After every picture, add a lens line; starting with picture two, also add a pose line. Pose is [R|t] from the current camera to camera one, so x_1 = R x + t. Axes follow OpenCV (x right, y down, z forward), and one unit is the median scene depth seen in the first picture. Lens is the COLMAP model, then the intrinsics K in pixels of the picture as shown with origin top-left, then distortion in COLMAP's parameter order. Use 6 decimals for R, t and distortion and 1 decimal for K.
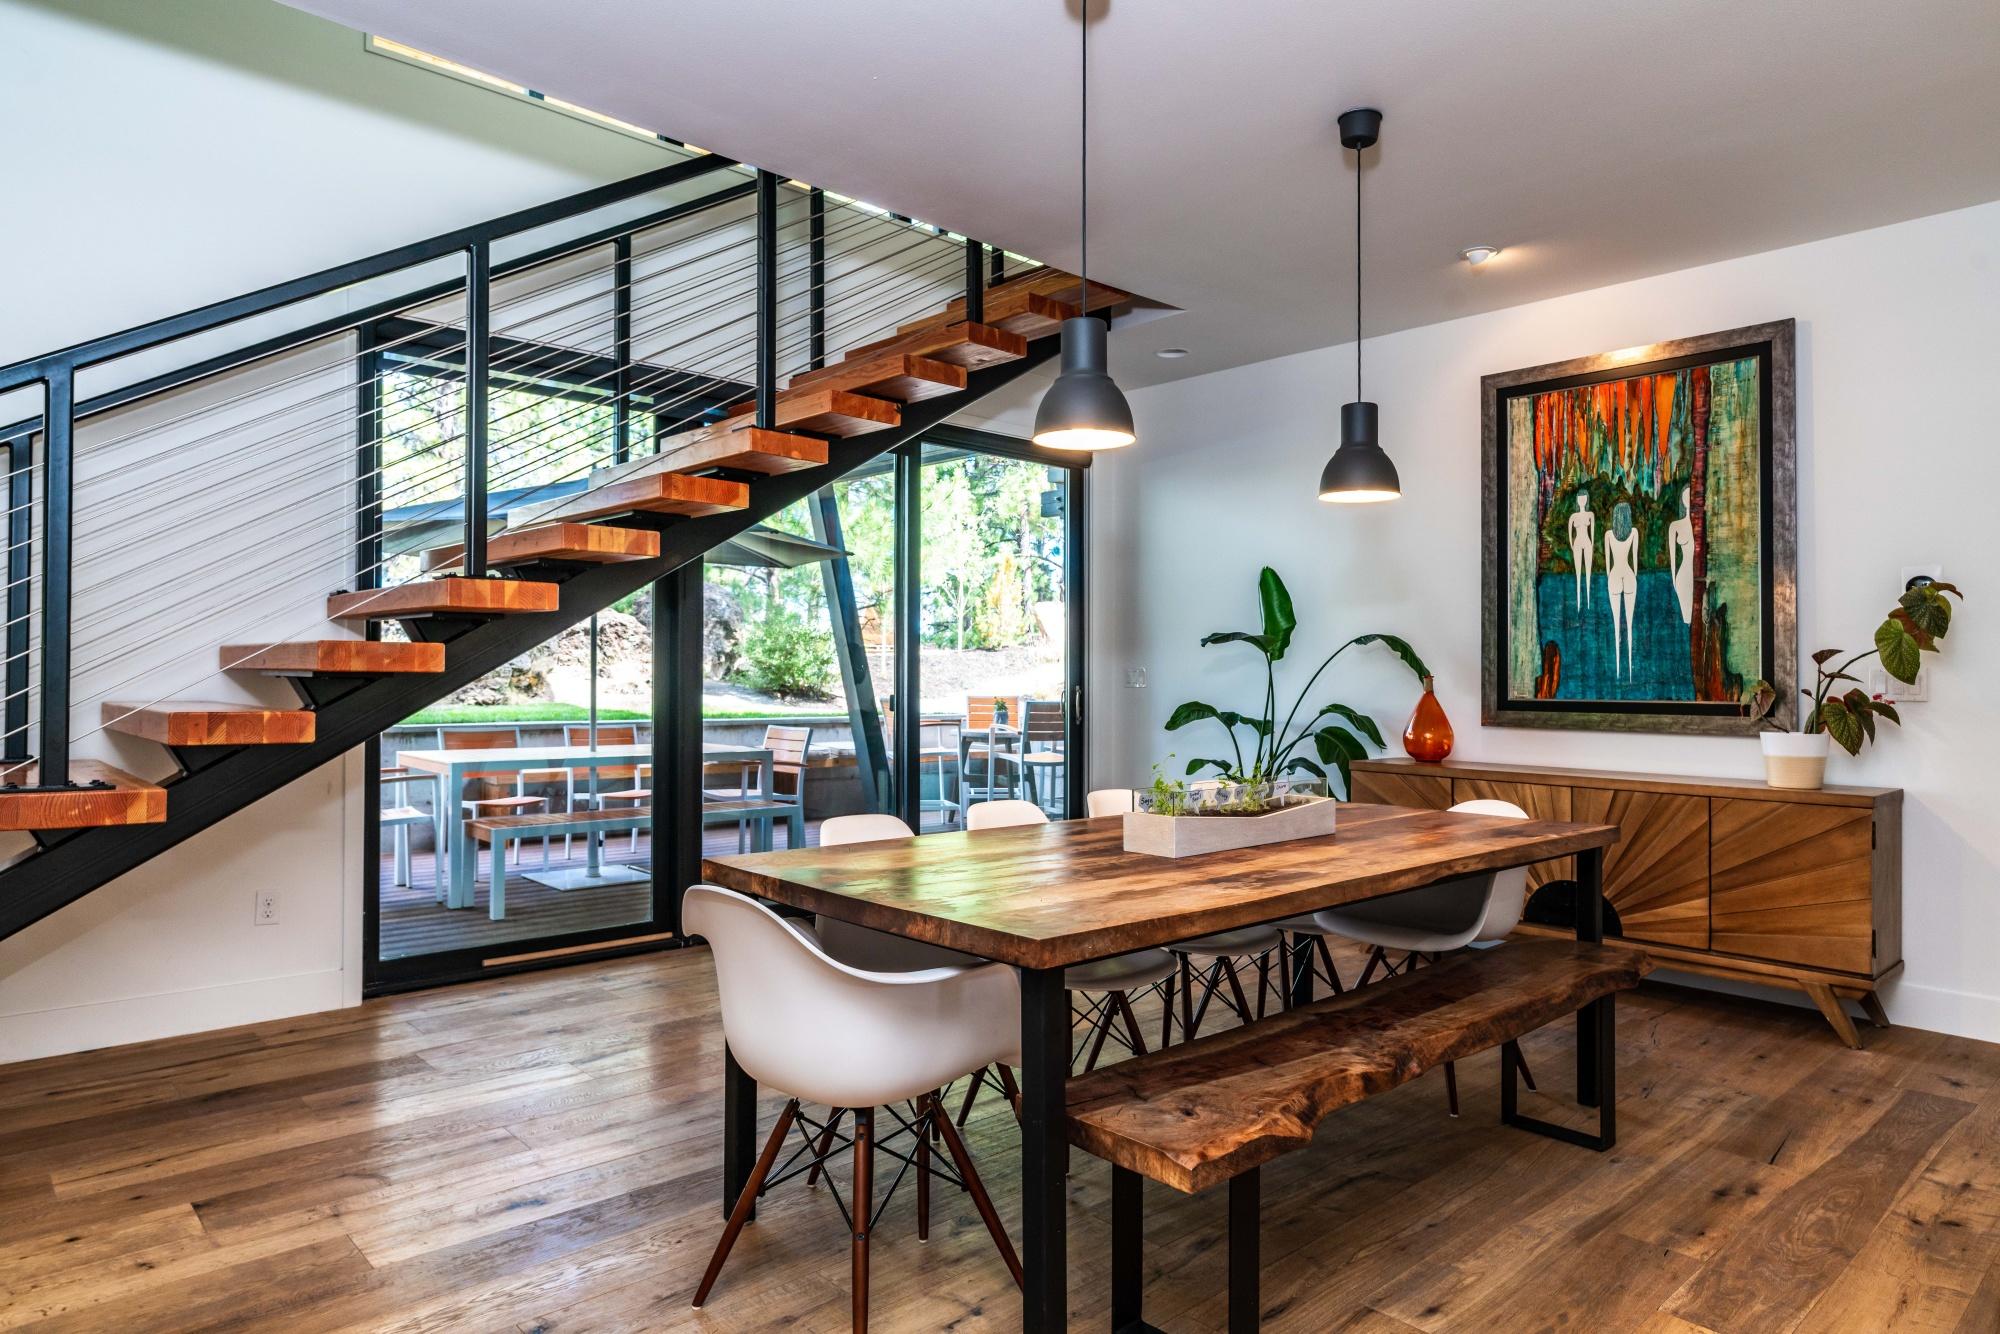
lens RADIAL K [[1200.7, 0, 998.6], [0, 1200.7, 656.3], [0, 0, 1]] dist [0.000507, 0.001284]
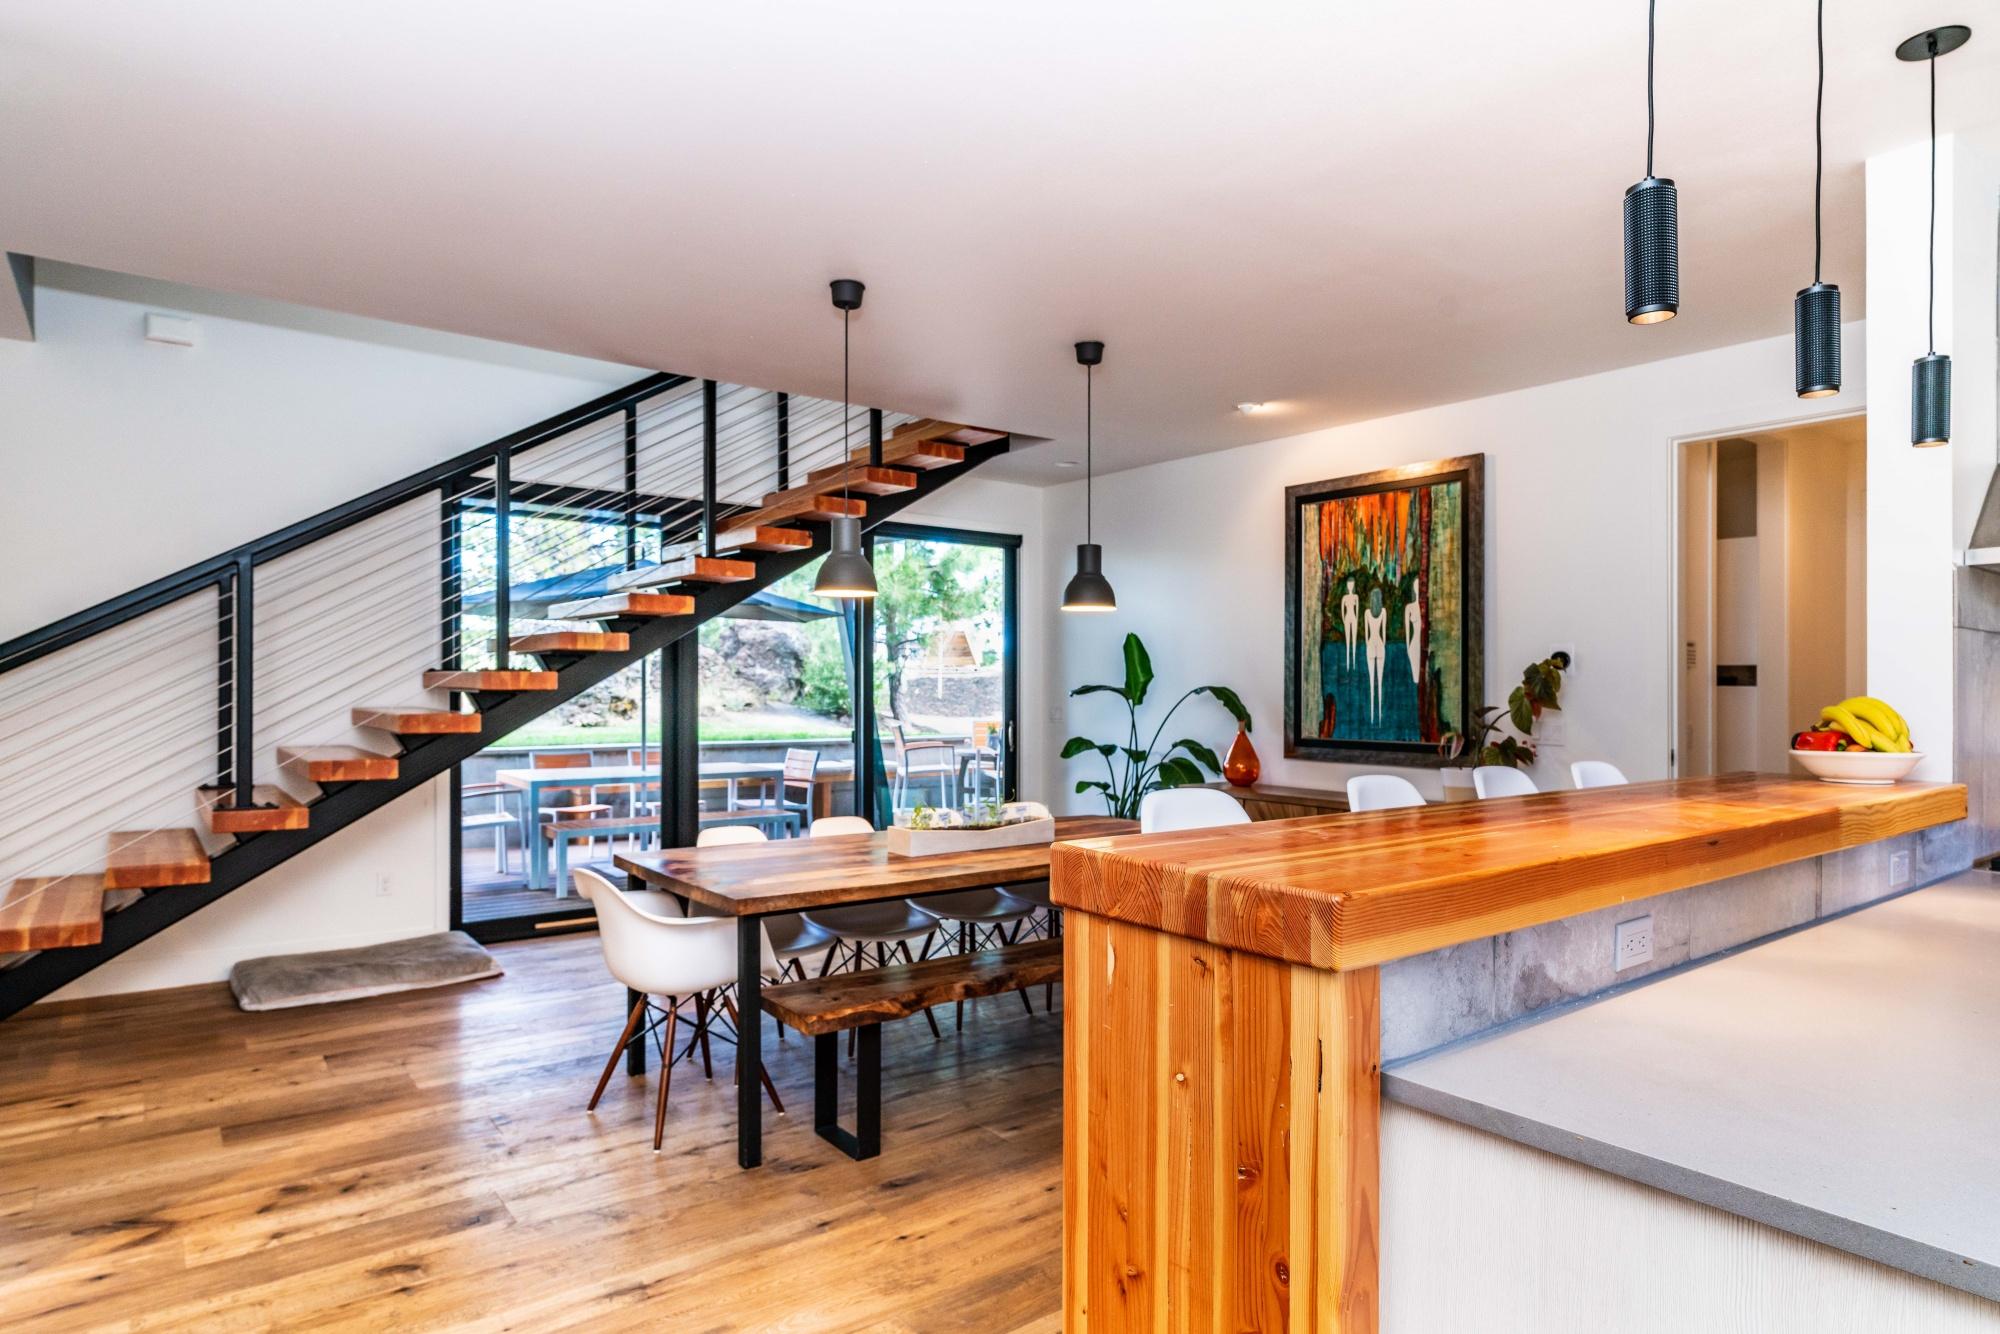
lens RADIAL K [[1132.4, 0, 998.2], [0, 1132.4, 682.8], [0, 0, 1]] dist [-0.000828, -0.000504]
pose [[0.995926, -0.003388, -0.090106, 0.226277], [0.004681, 0.999889, 0.014141, -0.045826], [0.090048, -0.014505, 0.995832, -0.264798]]
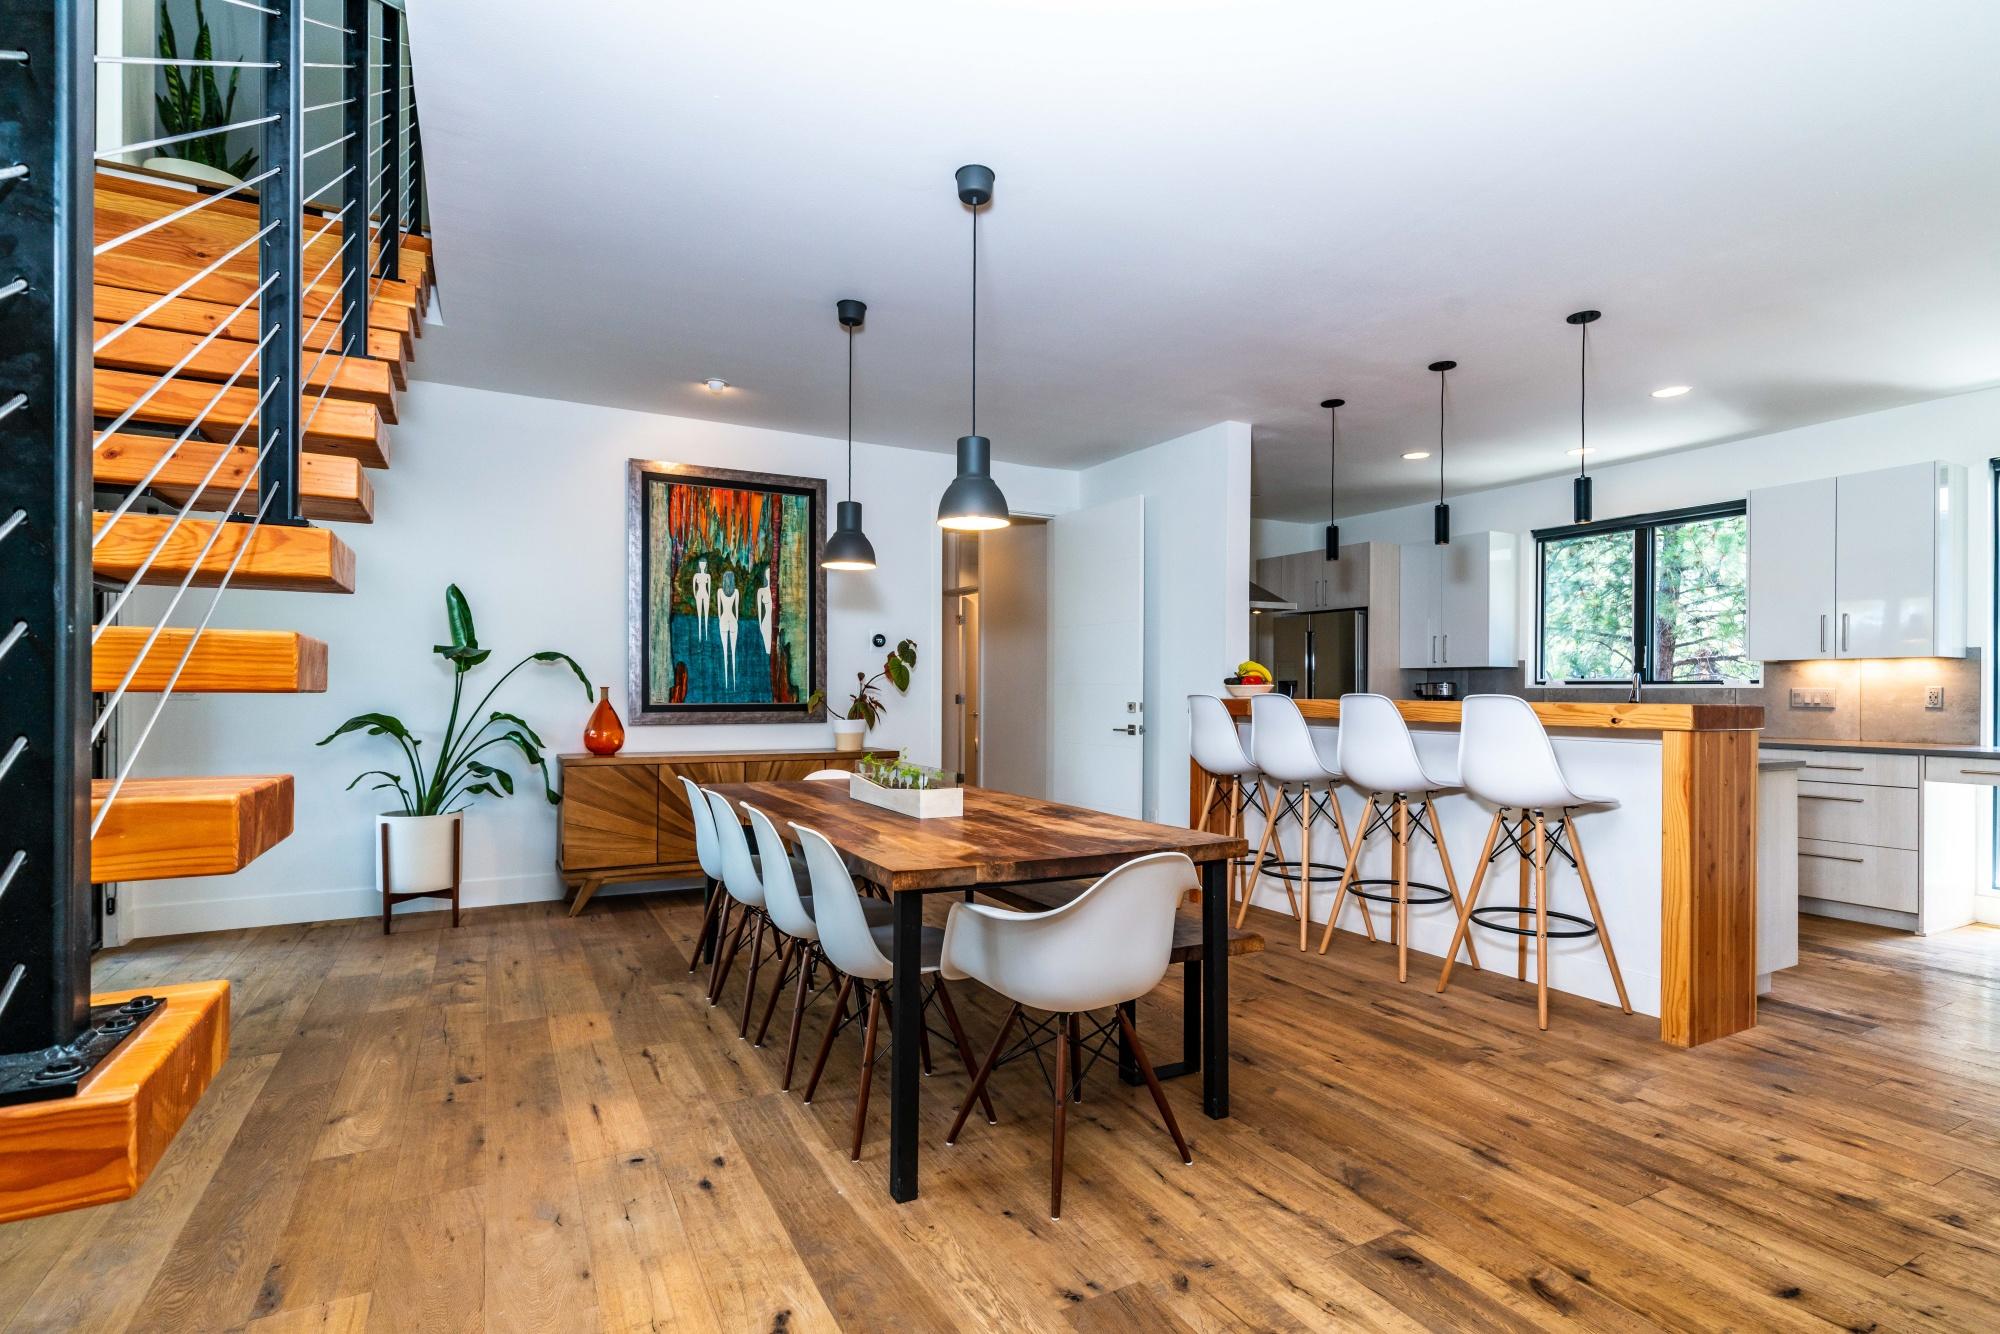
lens RADIAL K [[949.3, 0, 998.8], [0, 949.3, 687.3], [0, 0, 1]] dist [-0.000923, 0.000411]
pose [[0.247457, -0.004336, 0.968889, -0.554983], [-0.018934, 0.999777, 0.009310, -0.000521], [-0.968714, -0.020649, 0.247320, 0.386413]]
